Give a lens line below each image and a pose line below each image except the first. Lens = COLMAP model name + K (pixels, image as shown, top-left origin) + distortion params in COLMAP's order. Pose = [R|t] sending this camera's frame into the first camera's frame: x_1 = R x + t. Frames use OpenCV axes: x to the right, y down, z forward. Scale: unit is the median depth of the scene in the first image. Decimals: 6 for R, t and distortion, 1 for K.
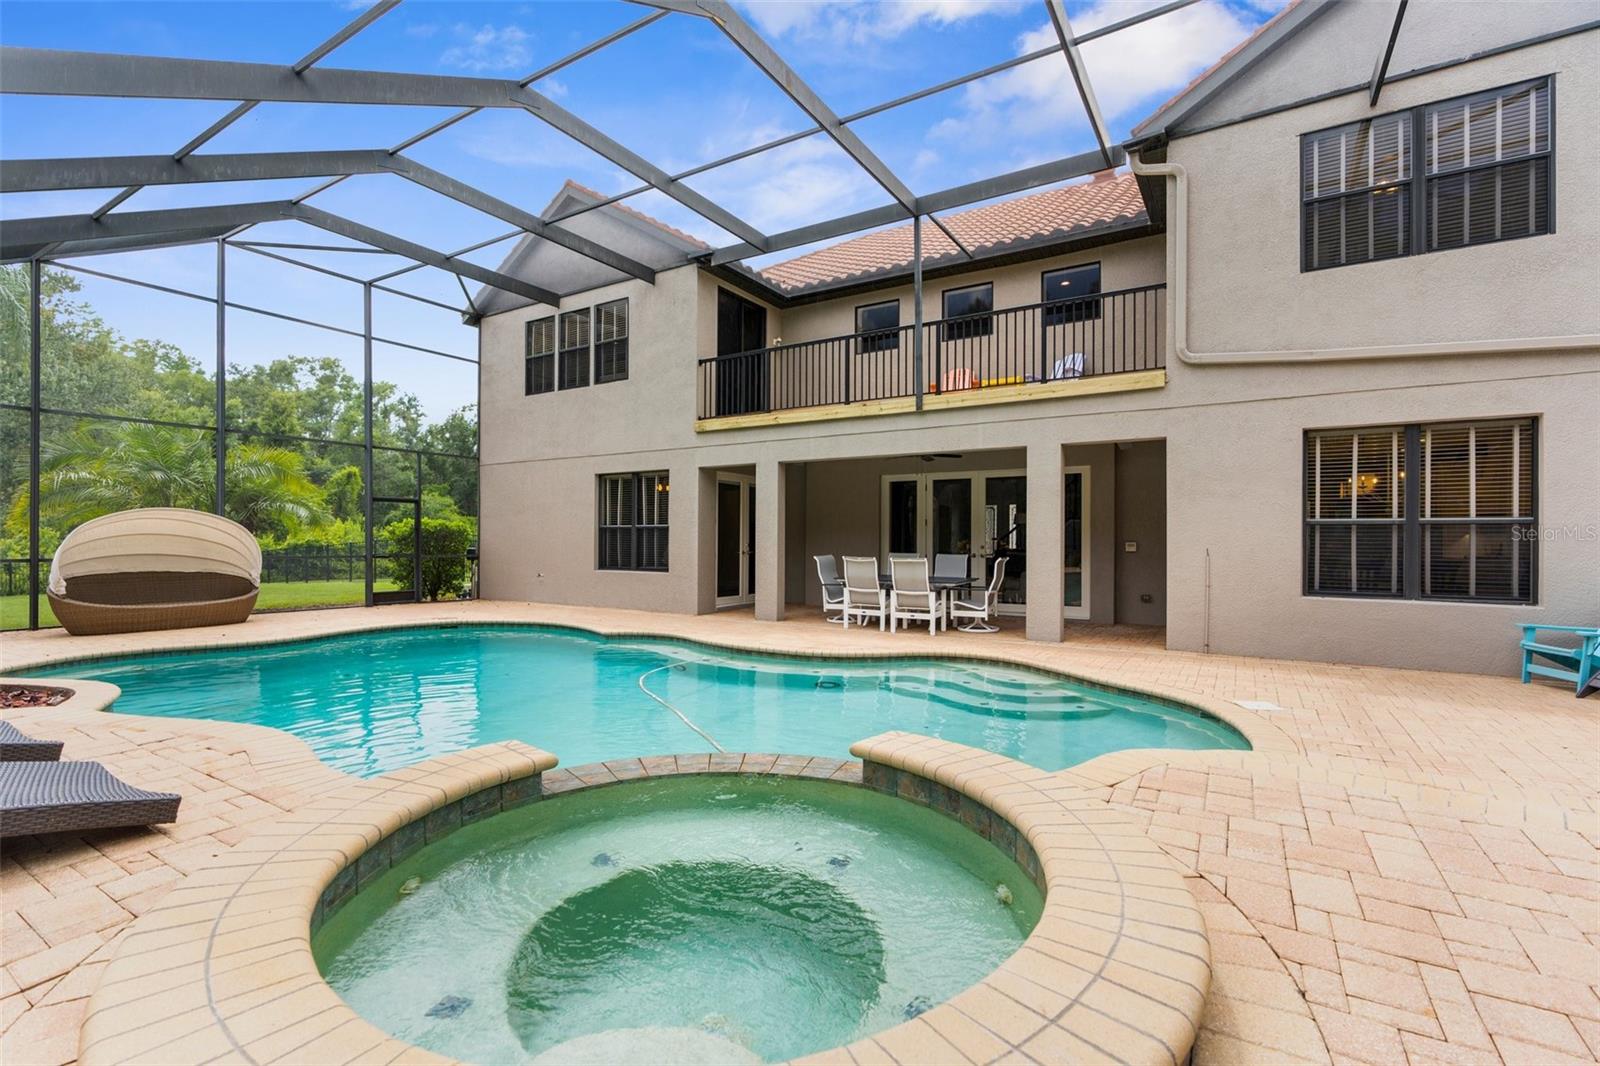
lens RADIAL K [[726.1, 0, 798.0], [0, 726.1, 540.2], [0, 0, 1]] dist [-0.010176, -0.000066]
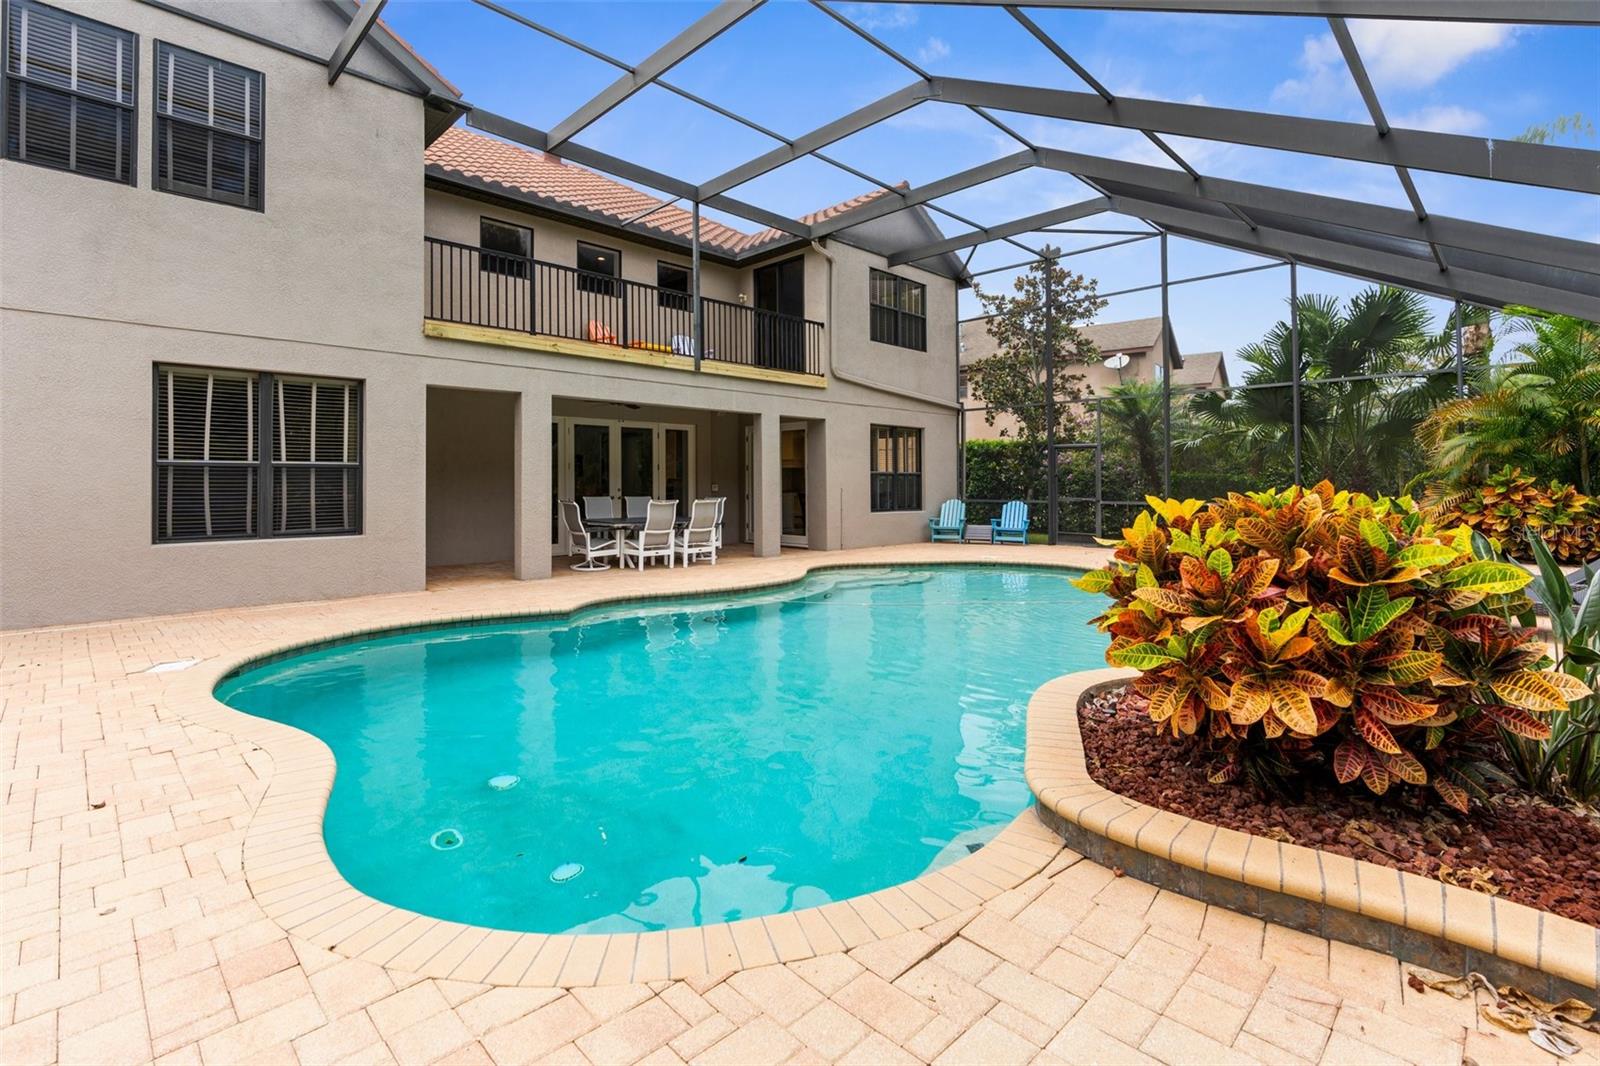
lens RADIAL K [[726.1, 0, 801.8], [0, 726.1, 472.9], [0, 0, 1]] dist [-0.010176, -0.000066]
pose [[0.223188, 0.009759, 0.974727, -0.832424], [0.002843, 0.999939, -0.010662, -0.004529], [-0.974771, 0.005151, 0.223146, 0.530559]]
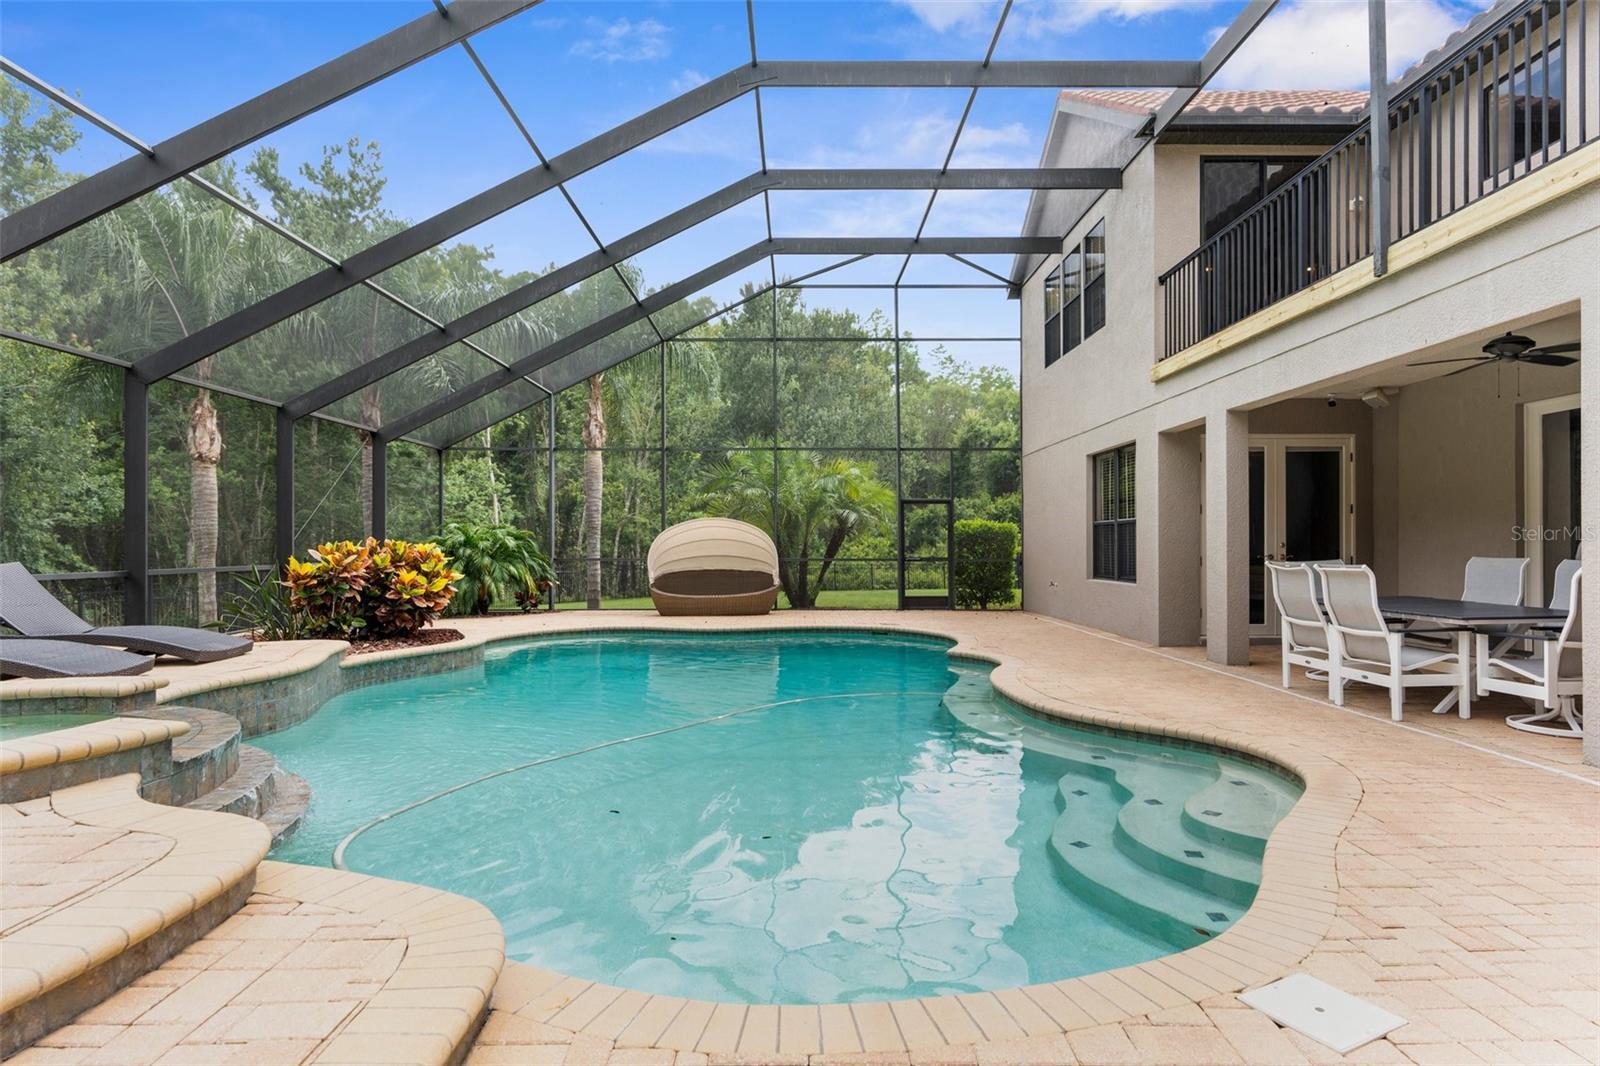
lens RADIAL K [[869.4, 0, 793.5], [0, 869.4, 545.8], [0, 0, 1]] dist [0.000485, -0.000389]
pose [[0.528017, -0.009532, -0.849180, 0.422899], [0.008918, 0.999944, -0.005679, 0.009984], [0.849187, -0.004574, 0.528072, 0.296034]]
